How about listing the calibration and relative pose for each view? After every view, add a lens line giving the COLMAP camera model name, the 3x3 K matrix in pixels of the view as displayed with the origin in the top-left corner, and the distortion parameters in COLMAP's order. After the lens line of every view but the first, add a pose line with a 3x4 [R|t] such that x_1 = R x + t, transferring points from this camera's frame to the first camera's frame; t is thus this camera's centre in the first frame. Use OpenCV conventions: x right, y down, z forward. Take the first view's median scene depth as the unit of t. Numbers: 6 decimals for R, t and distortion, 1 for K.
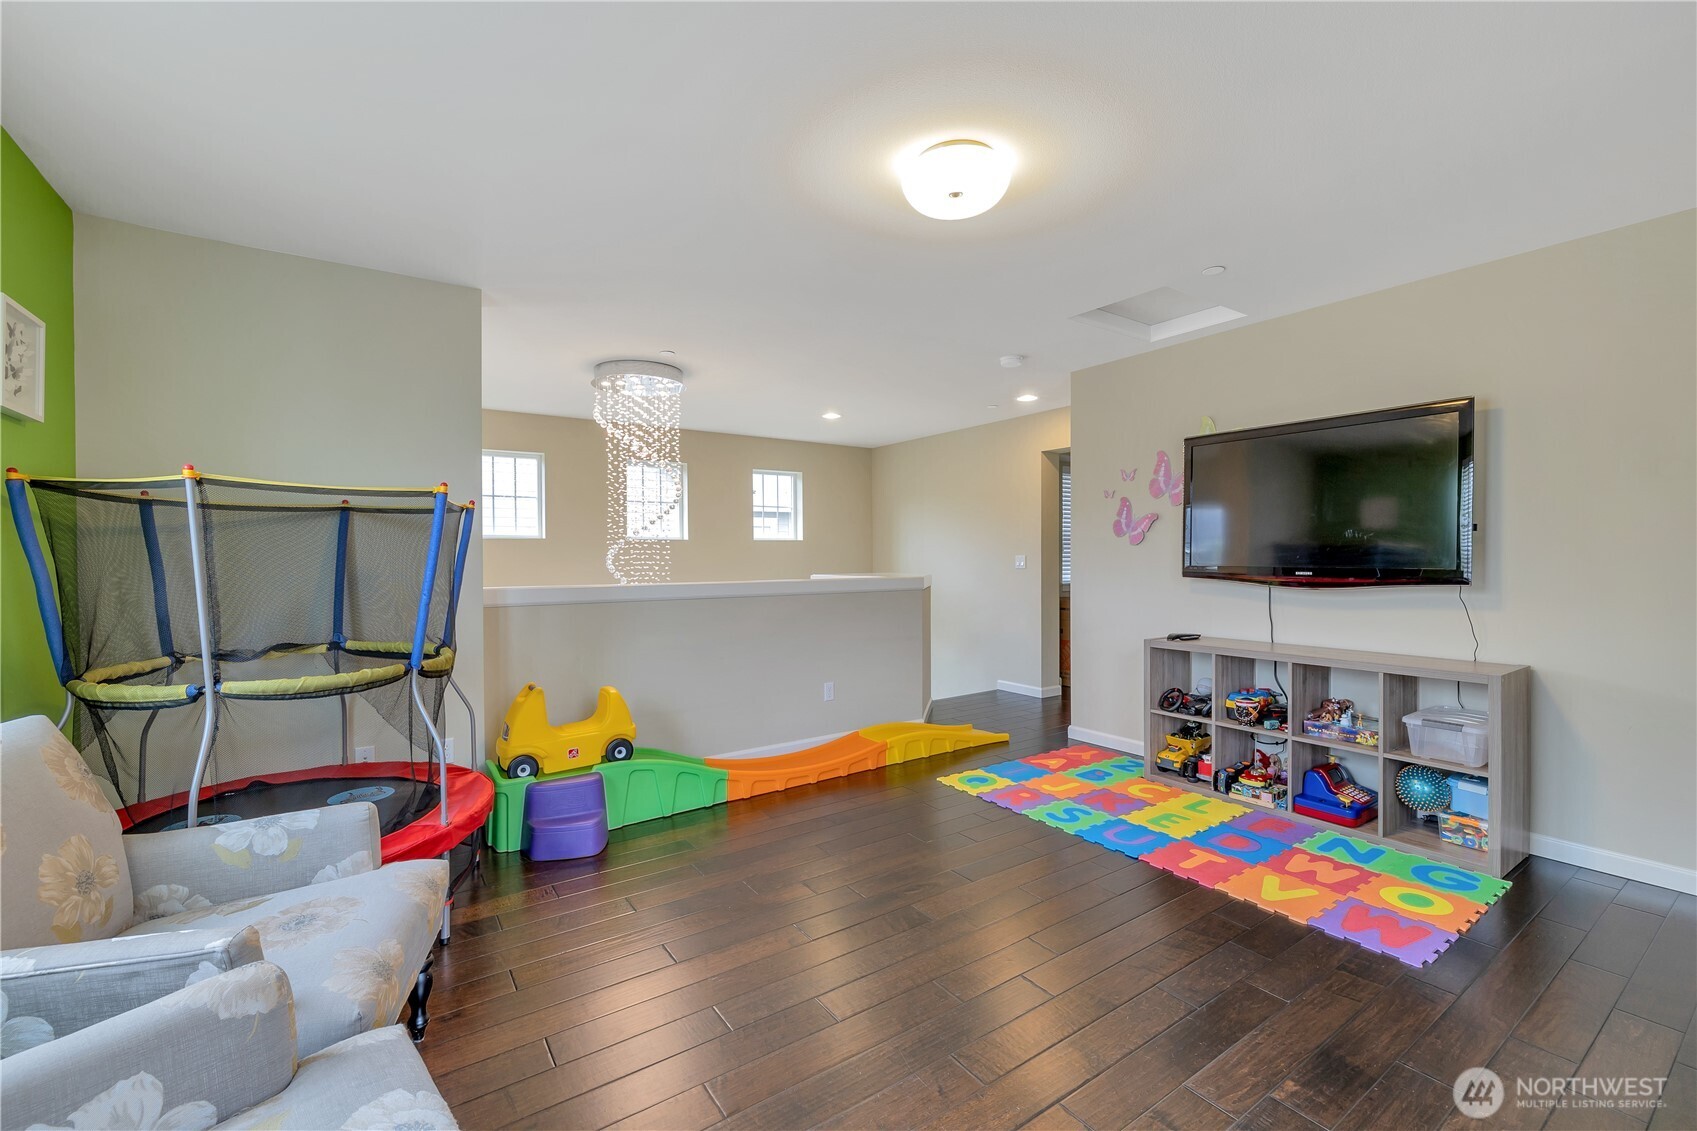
lens RADIAL K [[719.2, 0, 848.4], [0, 719.2, 557.0], [0, 0, 1]] dist [0.001658, -0.000015]
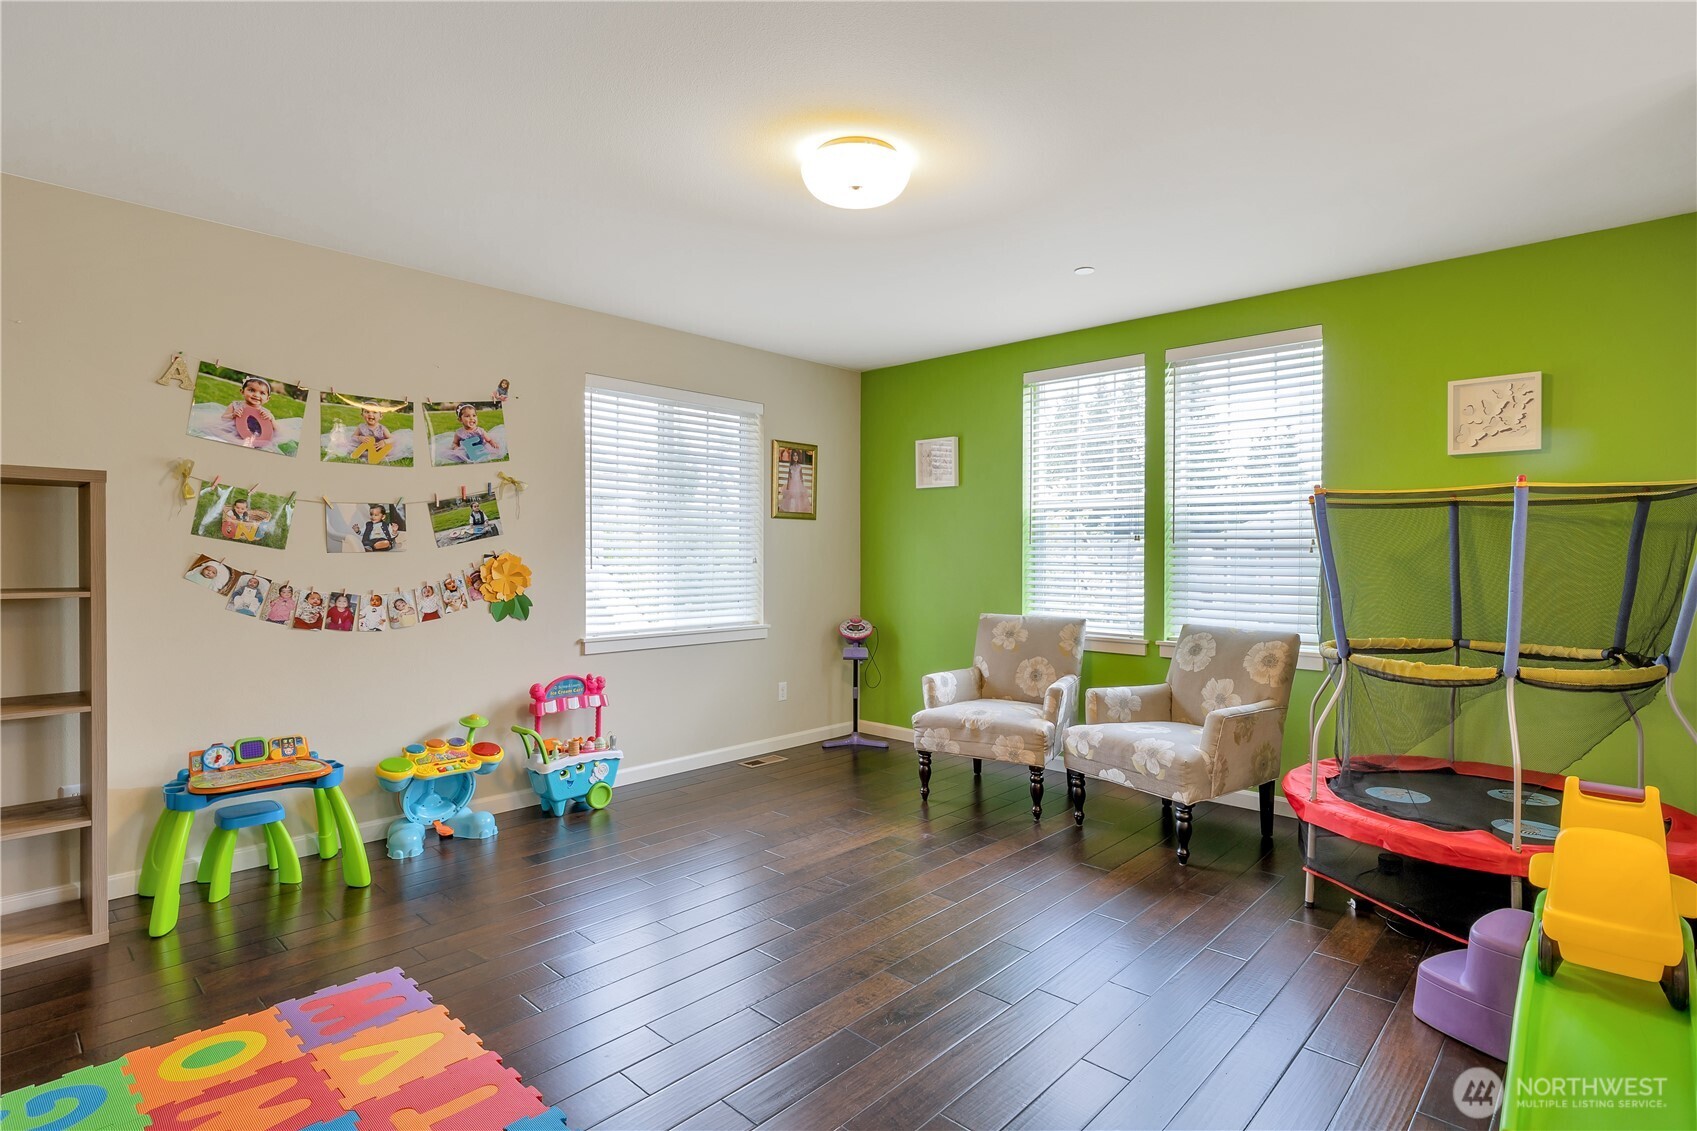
lens RADIAL K [[848.5, 0, 852.7], [0, 848.5, 560.4], [0, 0, 1]] dist [-0.006731, 0.001122]
pose [[-0.971525, 0.000273, -0.236936, 0.364771], [-0.002020, 0.999953, 0.009437, -0.010356], [0.236927, 0.009647, -0.971479, 1.863239]]
